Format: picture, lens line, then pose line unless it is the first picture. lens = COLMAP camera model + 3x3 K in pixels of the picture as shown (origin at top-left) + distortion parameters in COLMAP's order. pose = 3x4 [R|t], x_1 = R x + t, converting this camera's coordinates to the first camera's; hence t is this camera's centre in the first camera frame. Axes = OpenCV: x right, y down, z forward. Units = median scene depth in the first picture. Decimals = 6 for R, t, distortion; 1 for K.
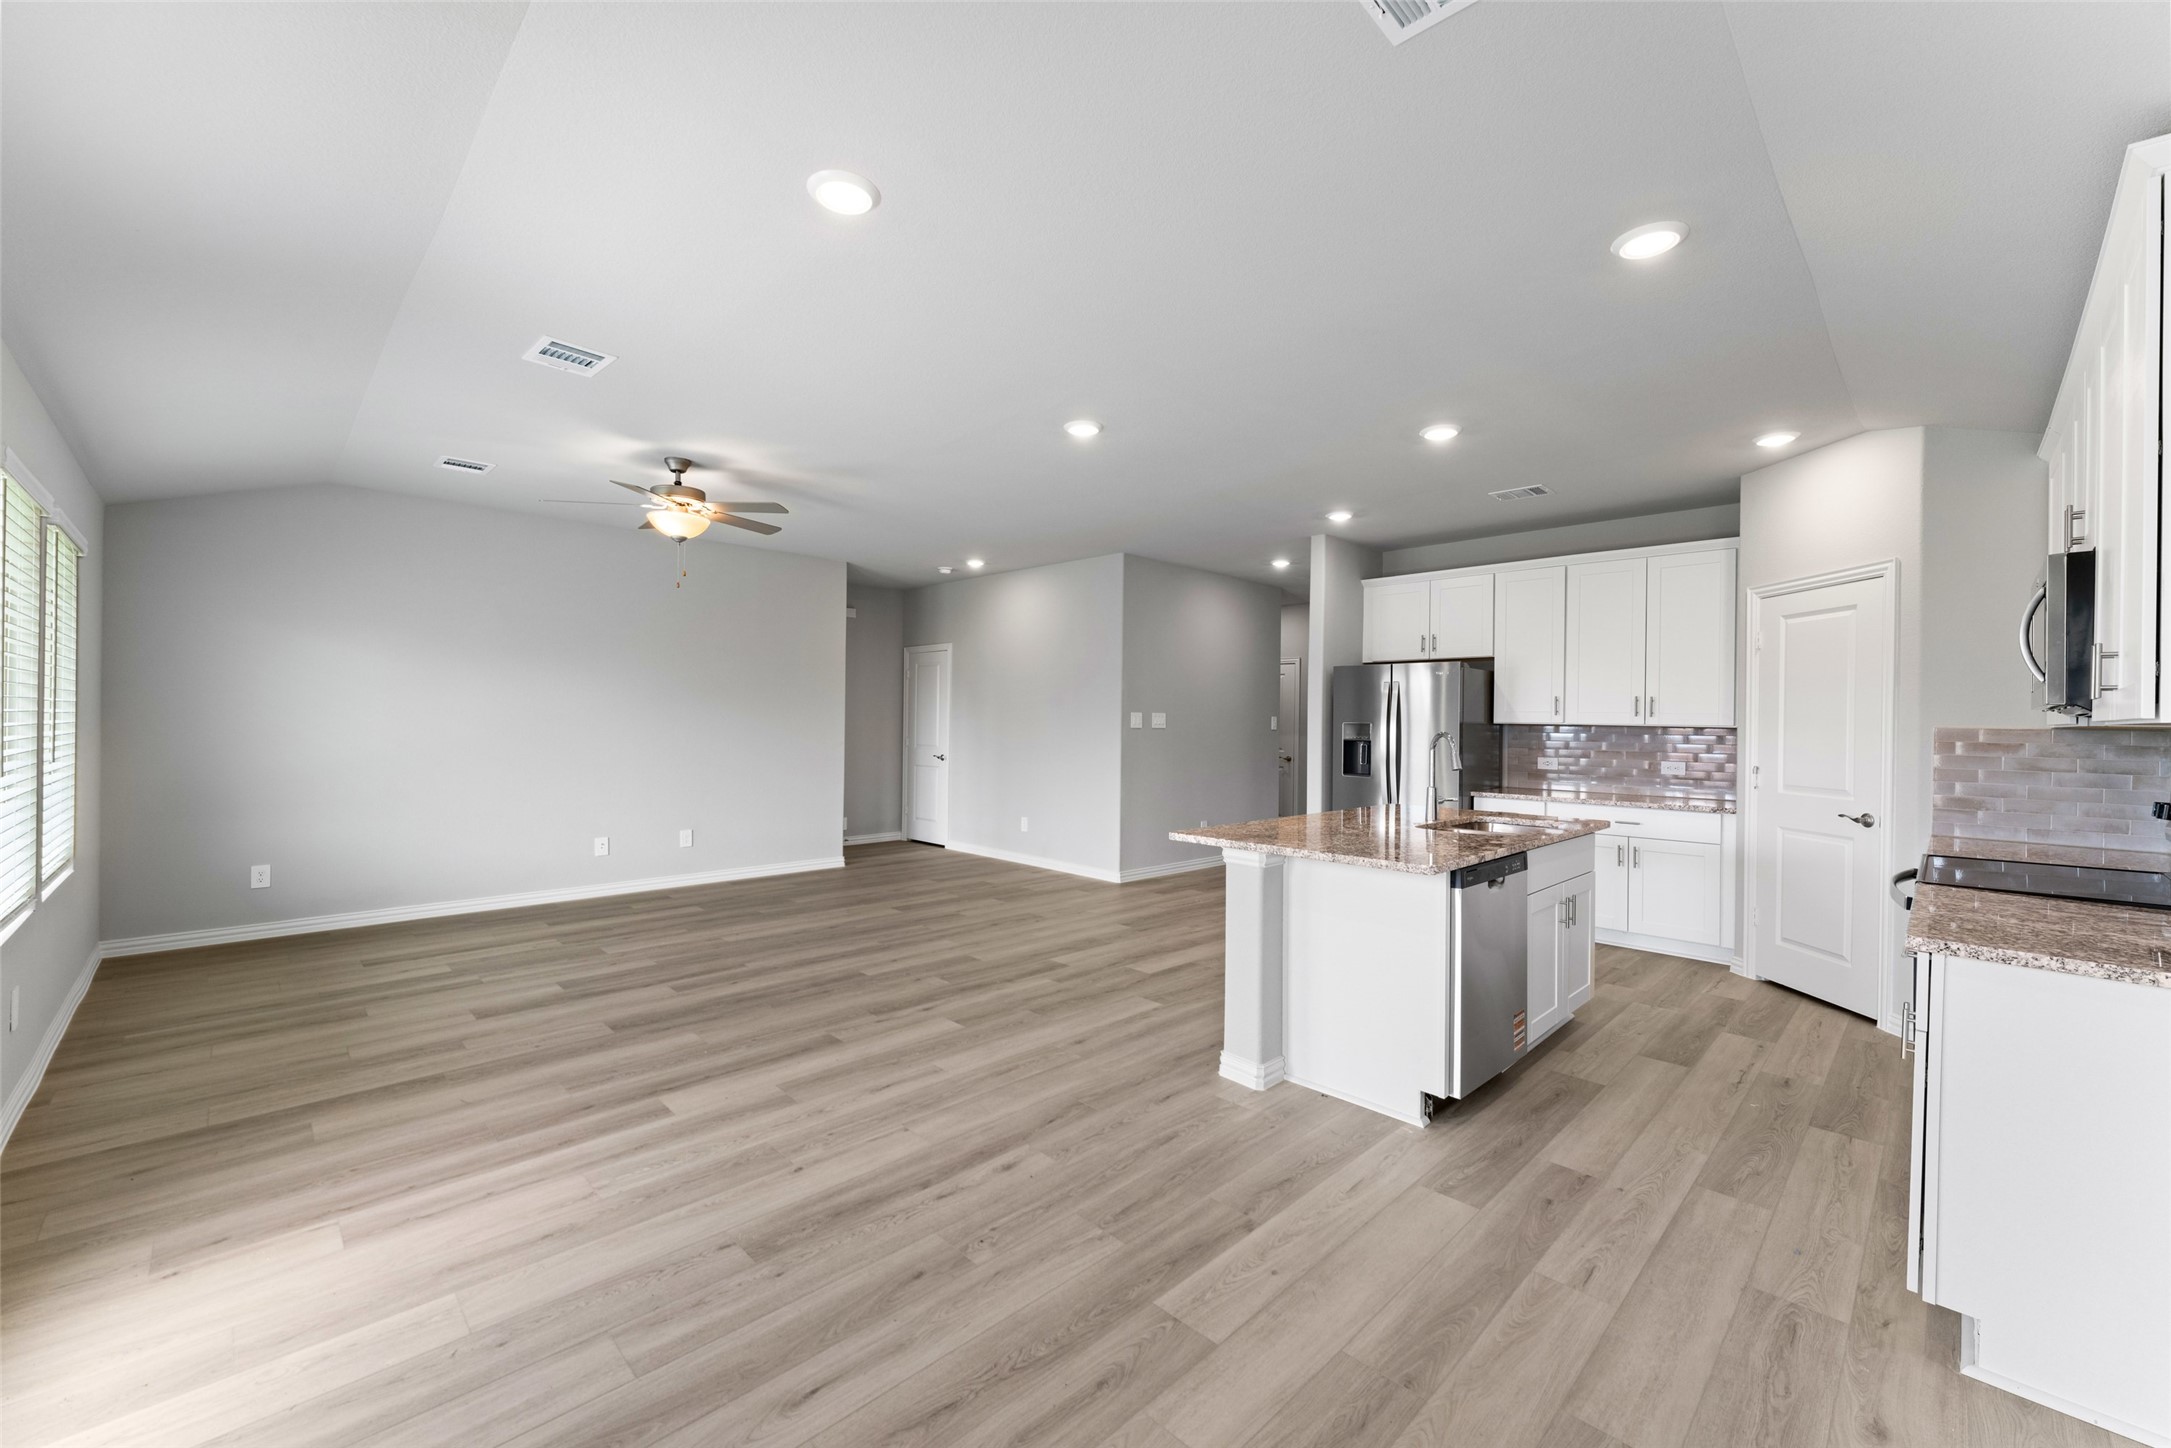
lens RADIAL K [[865.5, 0, 1075.4], [0, 865.5, 713.0], [0, 0, 1]] dist [-0.000461, 0.000113]
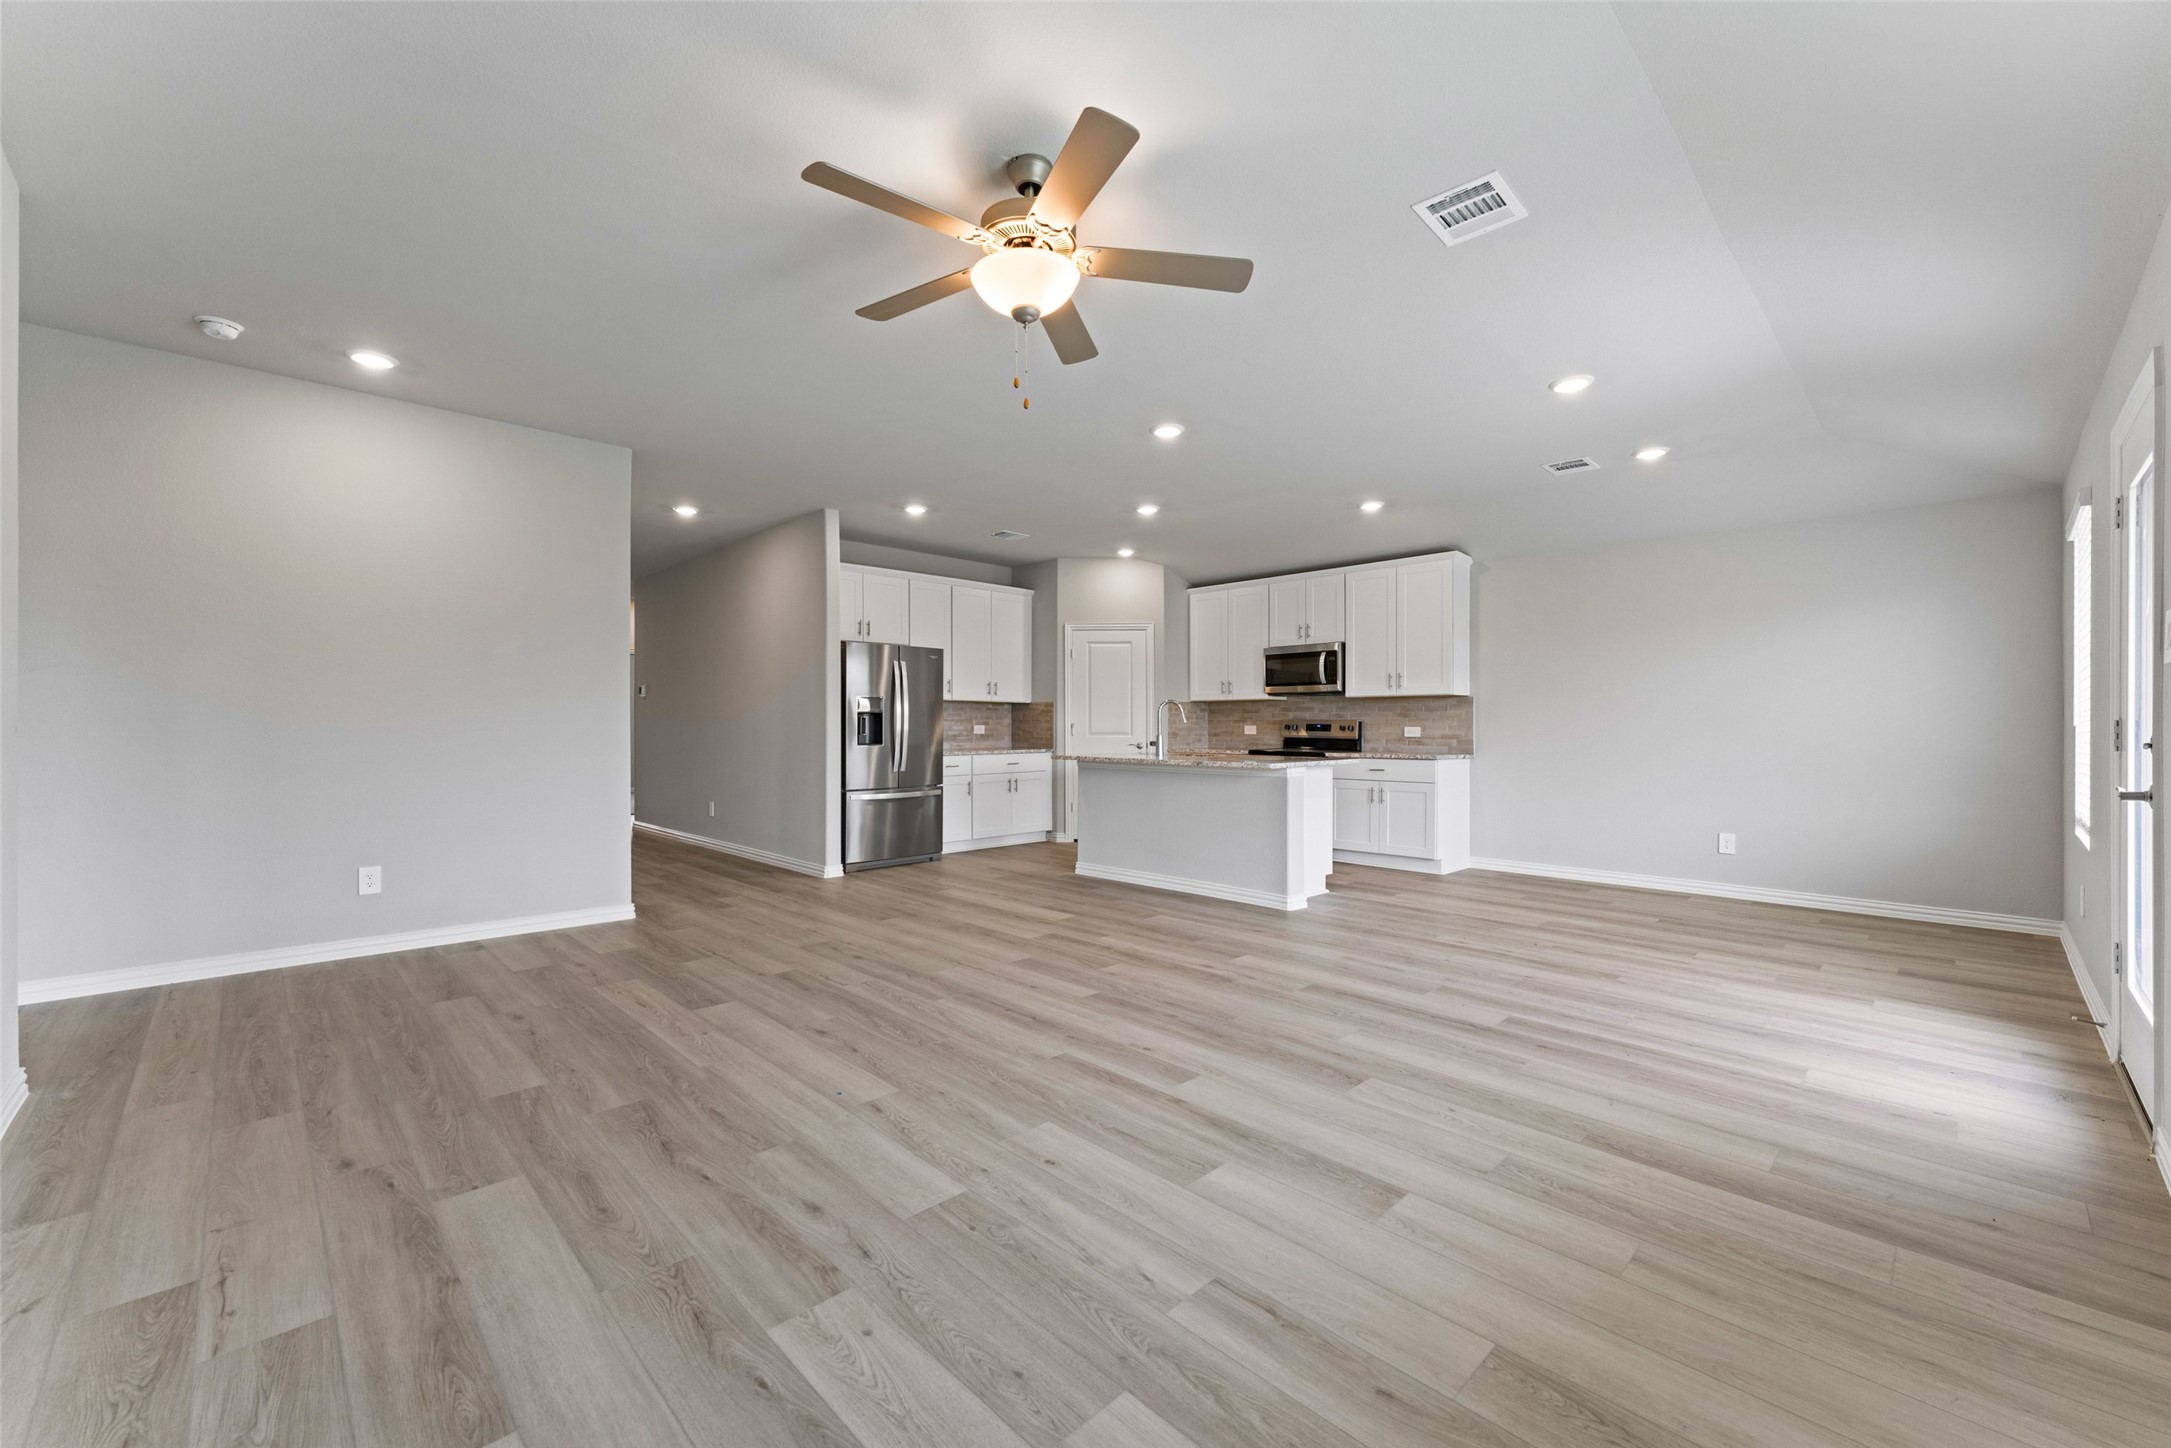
lens RADIAL K [[865.5, 0, 1076.0], [0, 865.5, 722.9], [0, 0, 1]] dist [-0.000461, 0.000113]
pose [[0.003768, -0.009471, 0.999948, -1.203187], [-0.007902, 0.999924, 0.009500, 0.051450], [-0.999962, -0.007937, 0.003693, 1.177503]]
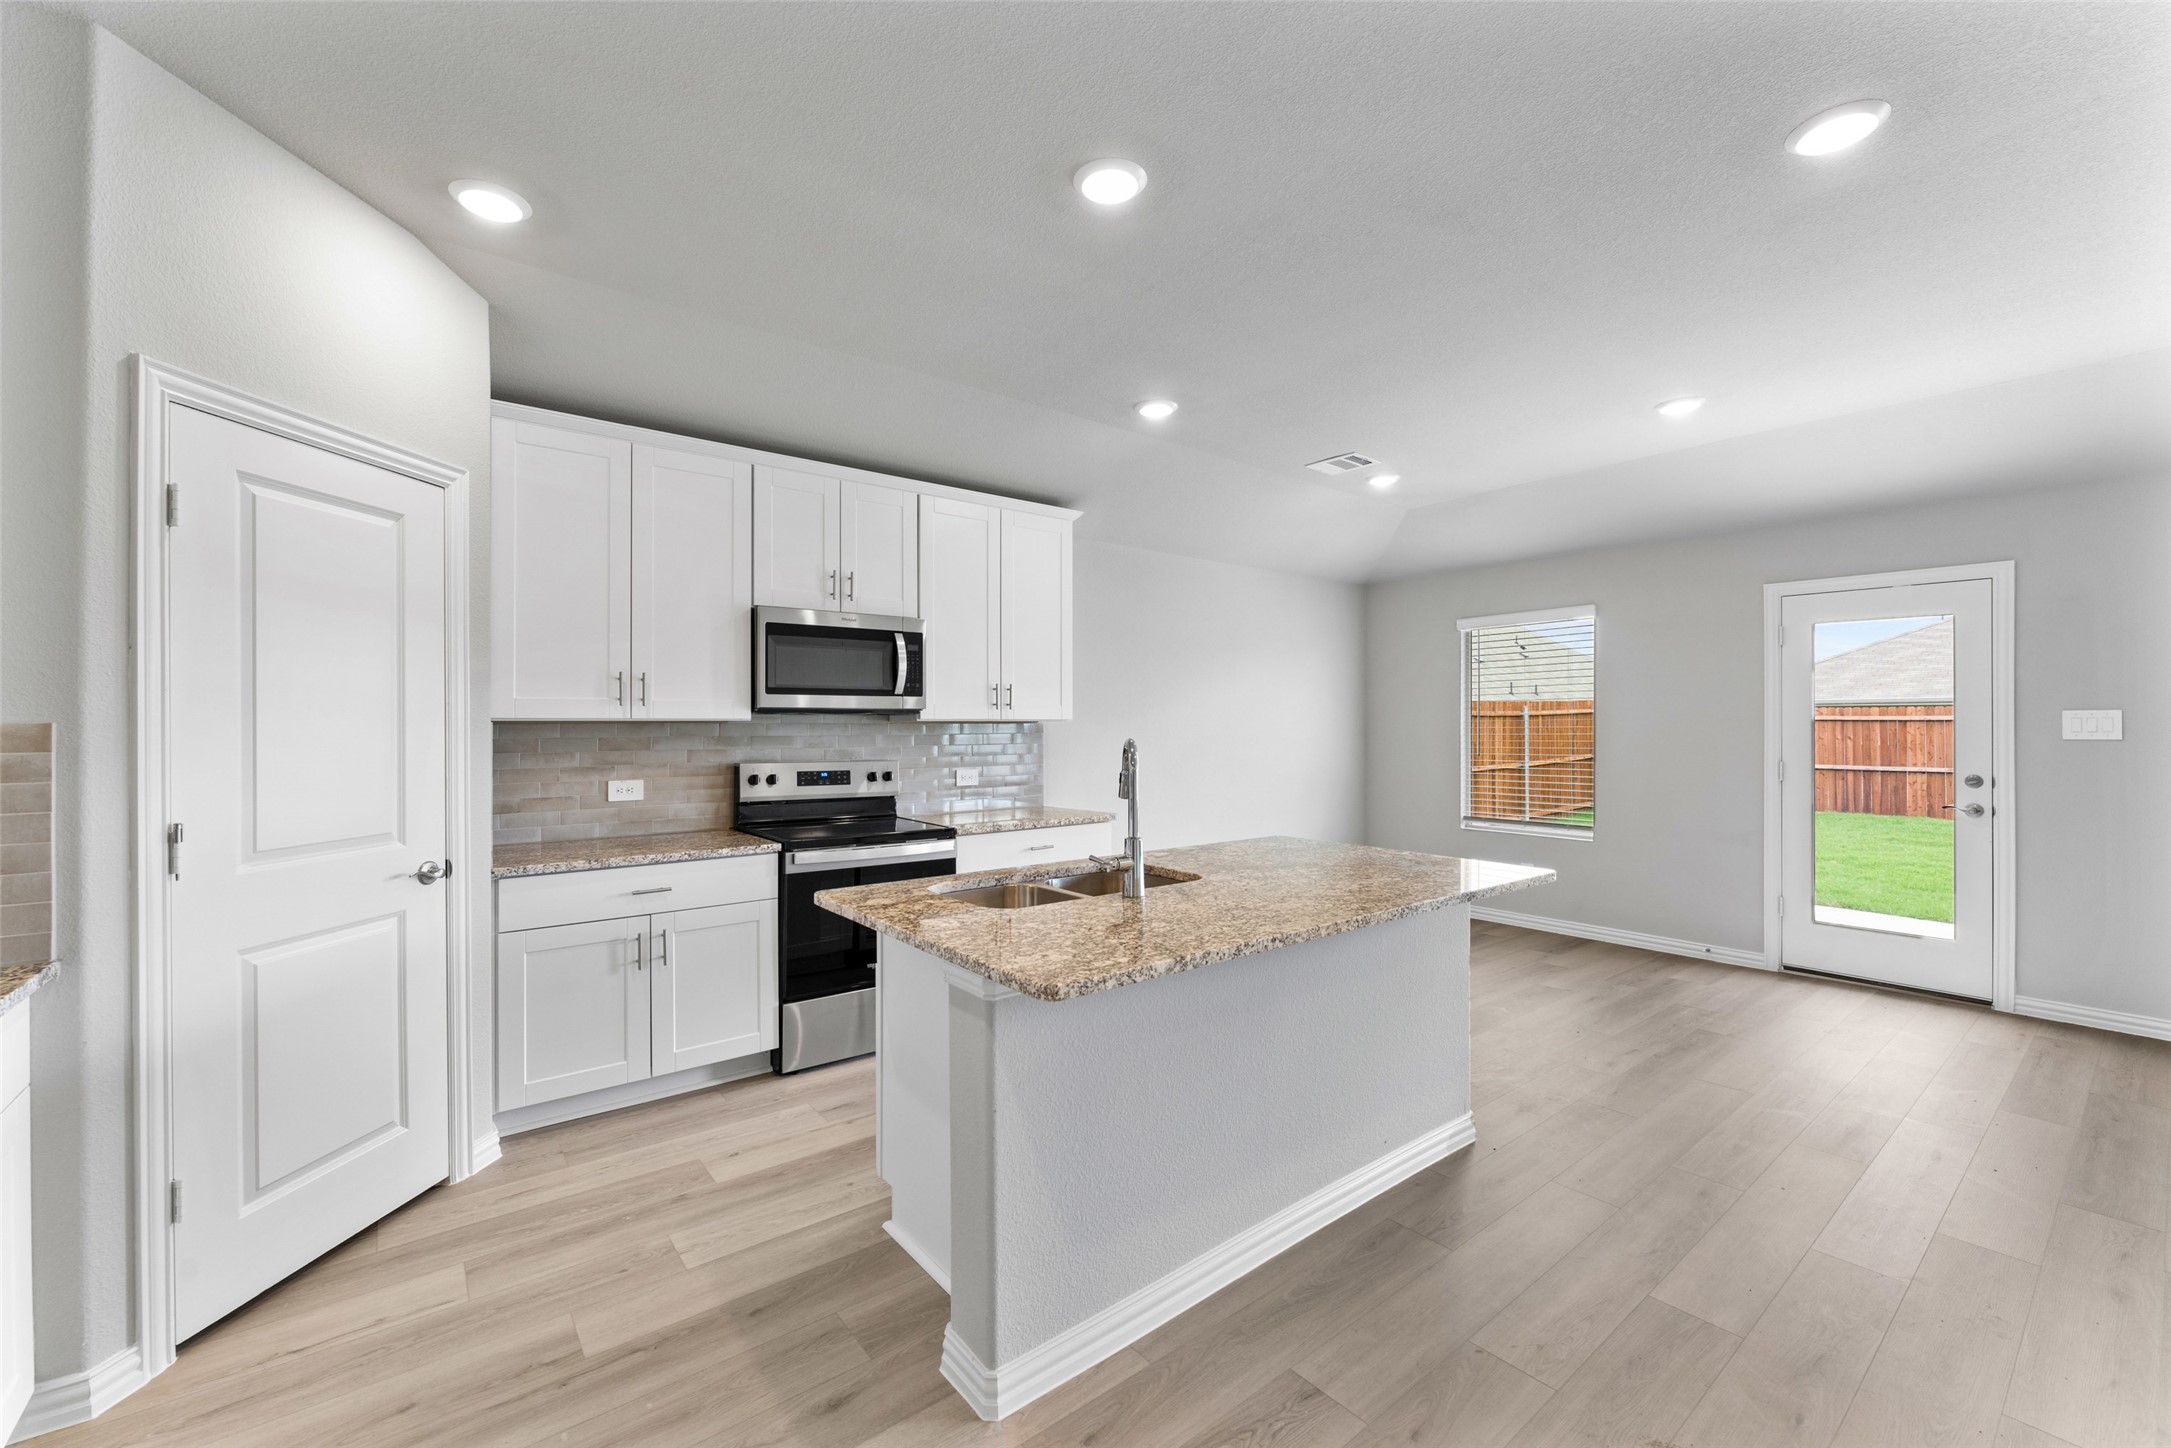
lens RADIAL K [[865.5, 0, 1074.1], [0, 865.5, 720.9], [0, 0, 1]] dist [-0.000461, 0.000113]
pose [[-0.993986, -0.011304, 0.108926, 0.400354], [-0.012452, 0.999874, -0.009868, 0.015839], [-0.108800, -0.011165, -0.994001, 1.611942]]
